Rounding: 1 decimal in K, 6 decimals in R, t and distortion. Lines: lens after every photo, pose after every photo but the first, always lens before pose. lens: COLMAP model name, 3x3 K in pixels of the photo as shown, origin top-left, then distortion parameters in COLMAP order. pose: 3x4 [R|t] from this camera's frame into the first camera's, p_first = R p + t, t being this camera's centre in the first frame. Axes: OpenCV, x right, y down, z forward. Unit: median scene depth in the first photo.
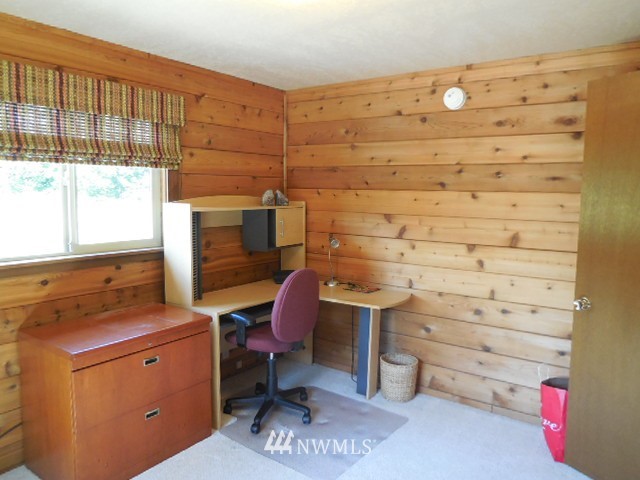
lens RADIAL K [[473.7, 0, 320.0], [0, 473.7, 239.9], [0, 0, 1]] dist [-0.025080, 0.017790]
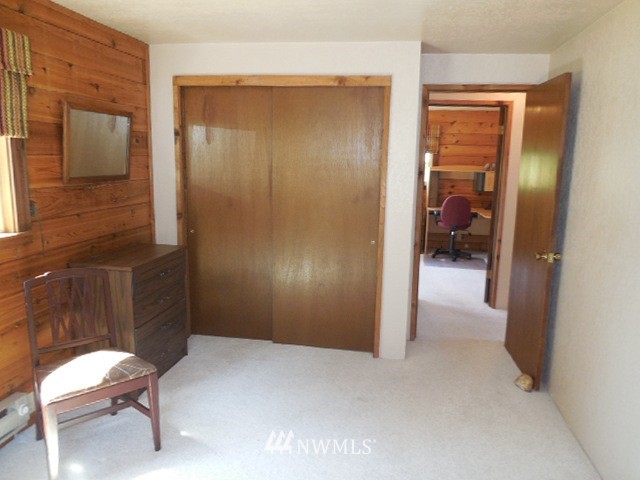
lens RADIAL K [[473.7, 0, 320.0], [0, 473.7, 240.6], [0, 0, 1]] dist [-0.025080, 0.017790]
pose [[0.448701, 0.145056, -0.881831, 1.469524], [-0.113894, 0.987975, 0.104564, 0.097935], [0.886395, 0.053517, 0.459826, -0.584261]]
